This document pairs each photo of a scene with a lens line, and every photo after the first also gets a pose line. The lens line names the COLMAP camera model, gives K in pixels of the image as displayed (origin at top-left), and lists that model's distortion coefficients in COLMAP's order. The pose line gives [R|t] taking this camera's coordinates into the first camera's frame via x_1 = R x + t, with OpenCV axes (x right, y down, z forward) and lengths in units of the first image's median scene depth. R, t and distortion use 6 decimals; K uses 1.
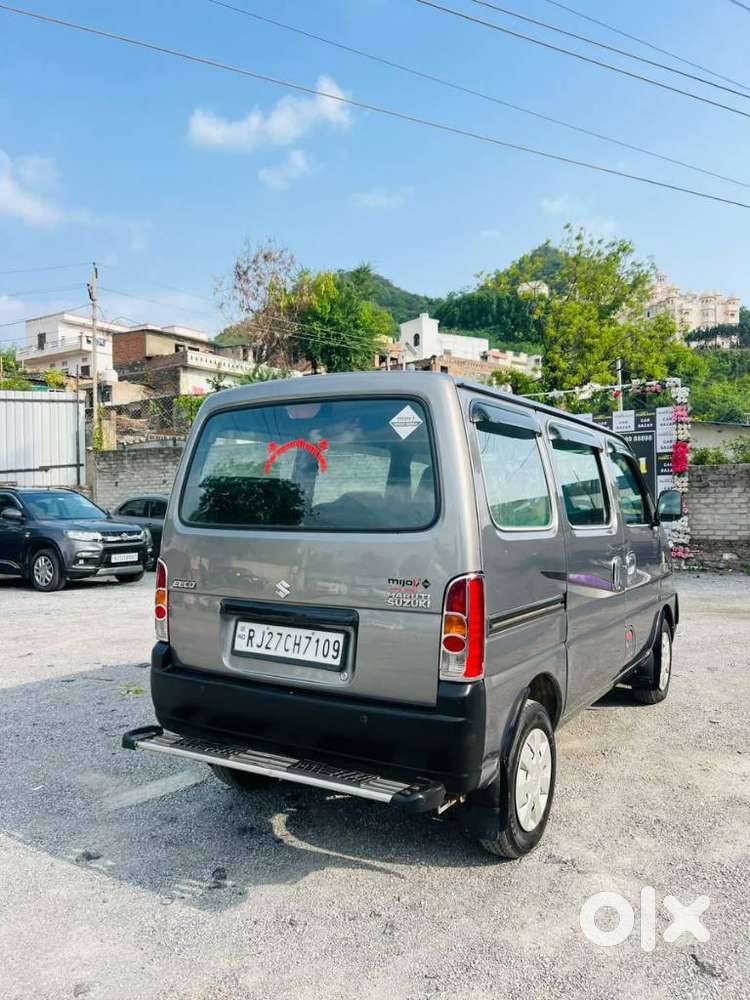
lens RADIAL K [[750.4, 0, 382.5], [0, 750.4, 509.4], [0, 0, 1]] dist [0.036787, -0.040432]
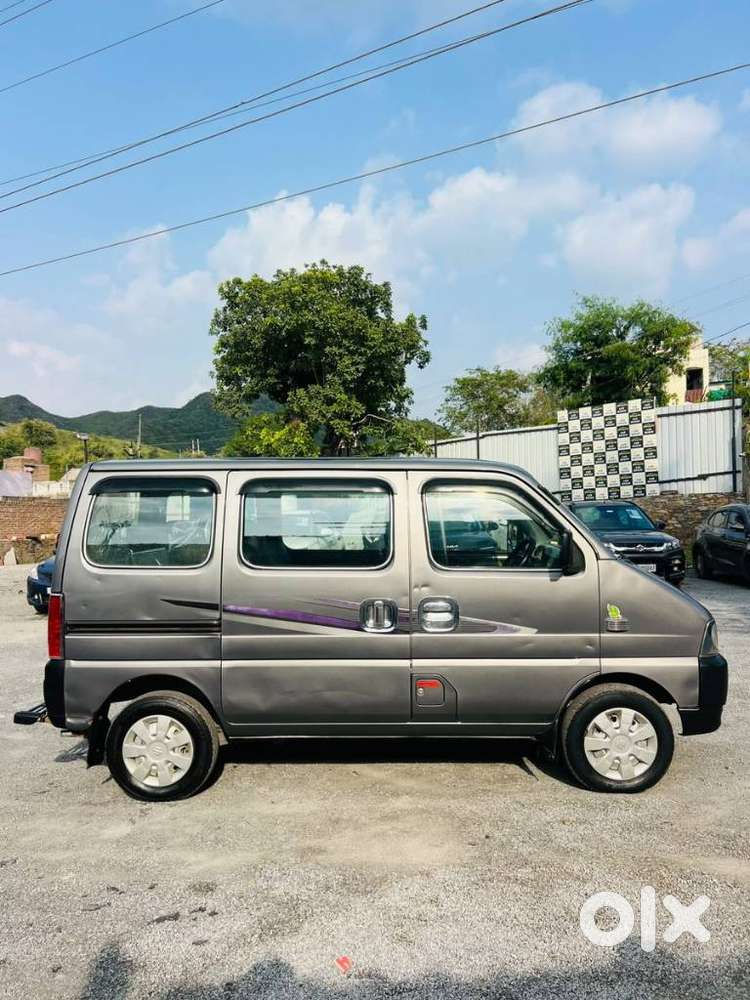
lens RADIAL K [[750.4, 0, 374.1], [0, 750.4, 516.2], [0, 0, 1]] dist [0.036787, -0.040432]
pose [[0.500107, 0.003489, -0.865957, 1.273239], [0.005765, 0.999956, 0.007358, -0.059817], [0.865945, -0.008672, 0.500065, 0.534543]]
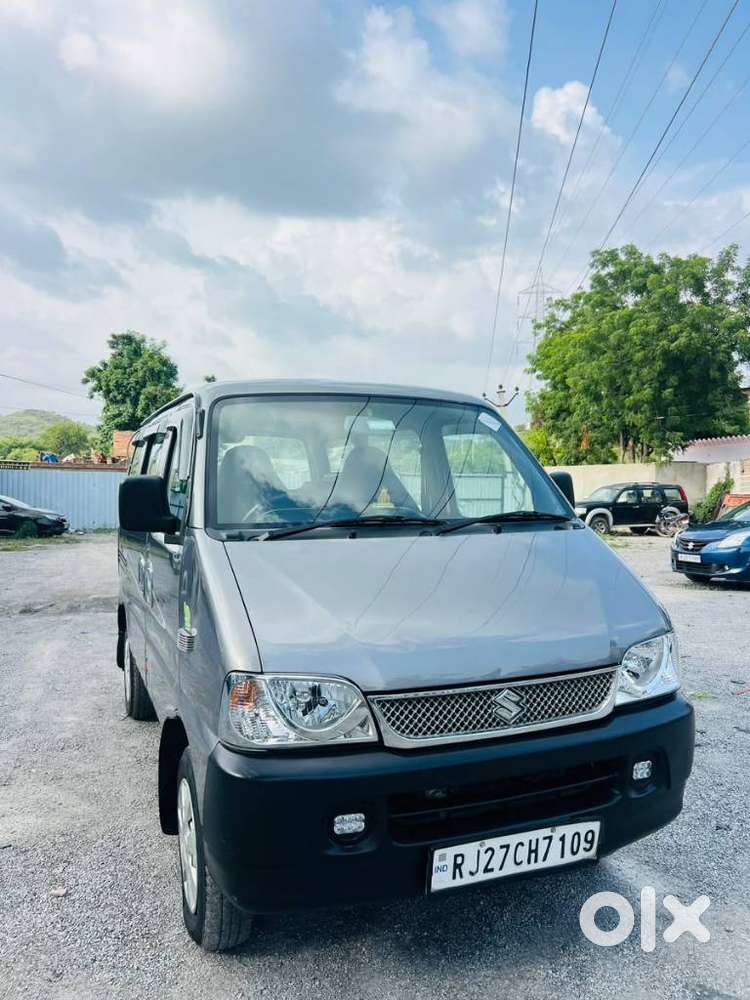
lens RADIAL K [[750.4, 0, 373.4], [0, 750.4, 518.7], [0, 0, 1]] dist [0.036787, -0.040432]
pose [[-0.589949, 0.038301, -0.806531, 0.929025], [-0.004855, 0.998688, 0.050978, -0.029495], [0.807426, 0.033990, -0.588989, 1.878778]]
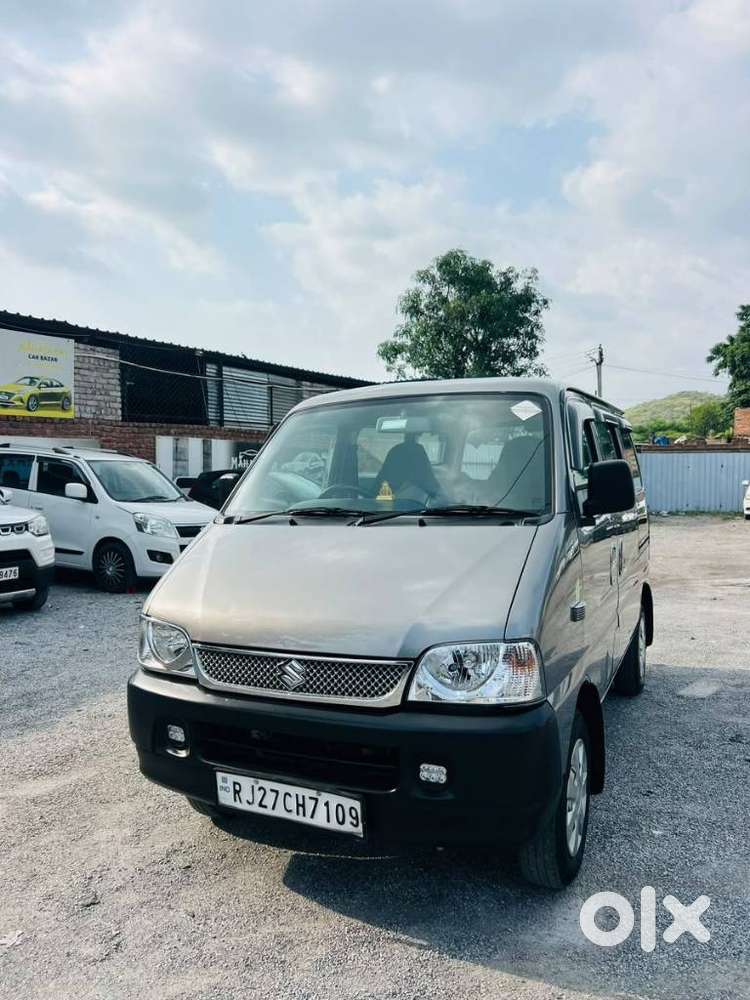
lens RADIAL K [[750.4, 0, 364.0], [0, 750.4, 503.6], [0, 0, 1]] dist [0.036787, -0.040432]
pose [[-0.993428, 0.029699, -0.110542, 0.436073], [0.024527, 0.998553, 0.047859, -0.038711], [0.111804, 0.044833, -0.992718, 2.272264]]
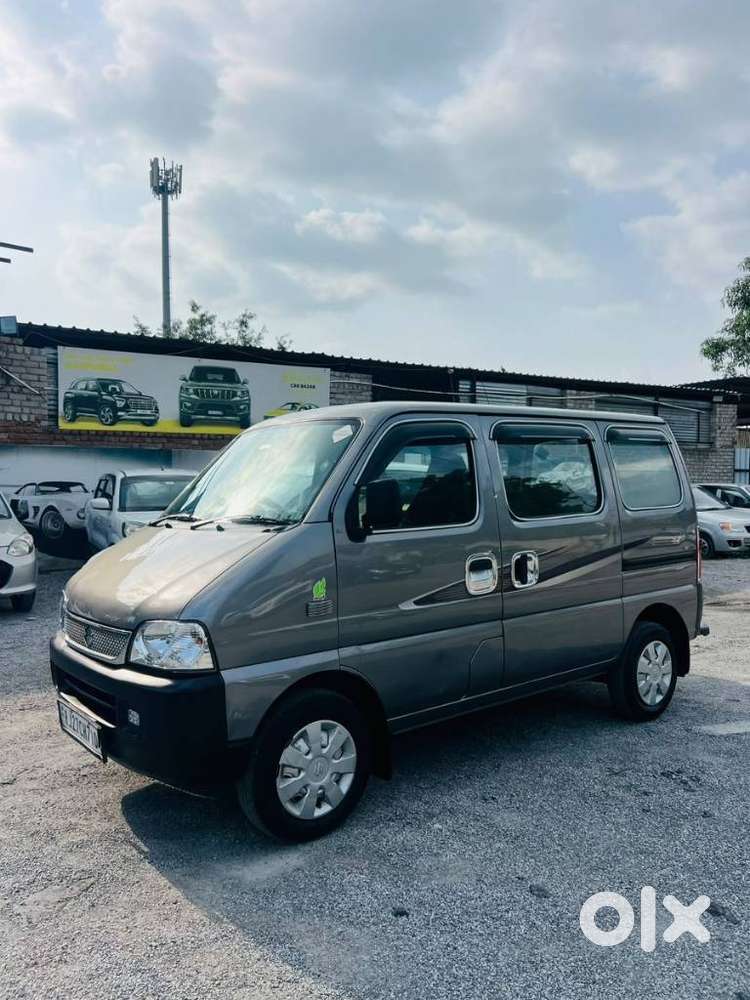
lens RADIAL K [[750.4, 0, 367.7], [0, 750.4, 498.0], [0, 0, 1]] dist [0.036787, -0.040432]
pose [[-0.939494, 0.016824, 0.342152, -0.173233], [0.024207, 0.999557, 0.017320, -0.031964], [-0.341709, 0.024554, -0.939485, 2.346084]]
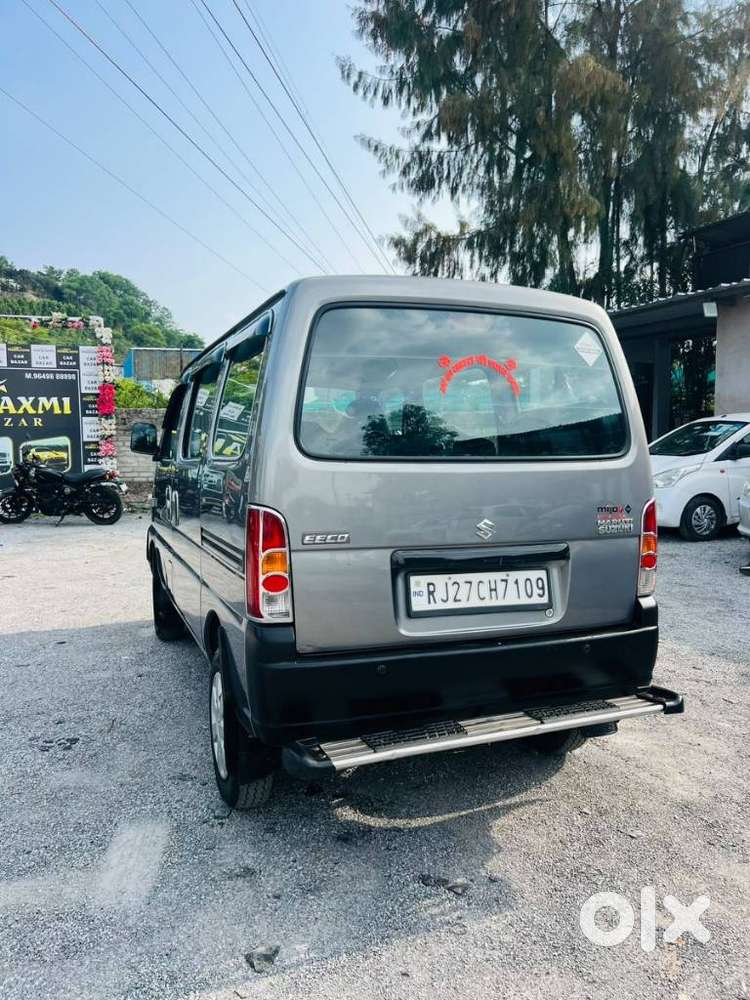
lens RADIAL K [[750.4, 0, 373.6], [0, 750.4, 500.0], [0, 0, 1]] dist [0.036787, -0.040432]
pose [[0.608737, -0.049538, 0.791824, -0.688671], [0.002545, 0.998166, 0.060491, 0.014522], [-0.793368, -0.034808, 0.607747, 0.439822]]
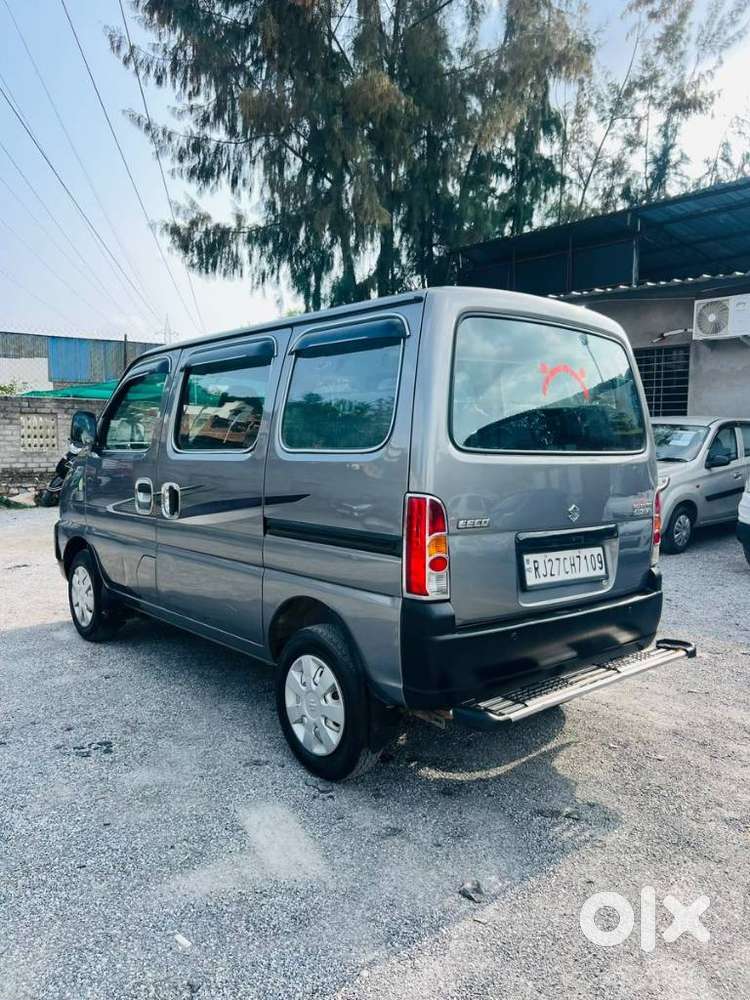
lens RADIAL K [[750.4, 0, 366.3], [0, 750.4, 506.1], [0, 0, 1]] dist [0.036787, -0.040432]
pose [[0.317195, -0.066930, 0.945996, -0.914243], [-0.009853, 0.997220, 0.073858, 0.017545], [-0.948309, -0.032748, 0.315653, 0.722332]]
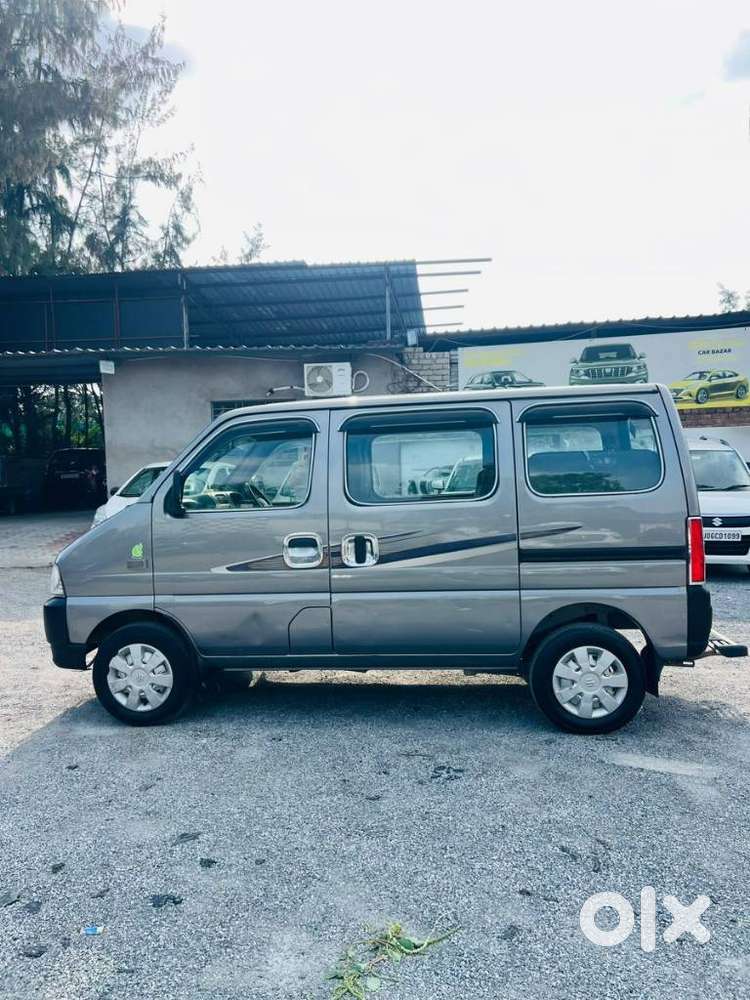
lens RADIAL K [[750.4, 0, 370.7], [0, 750.4, 506.5], [0, 0, 1]] dist [0.036787, -0.040432]
pose [[-0.419969, -0.014094, 0.907429, -1.033701], [0.037248, 0.998769, 0.032752, -0.010774], [-0.906774, 0.047555, -0.418927, 1.749539]]
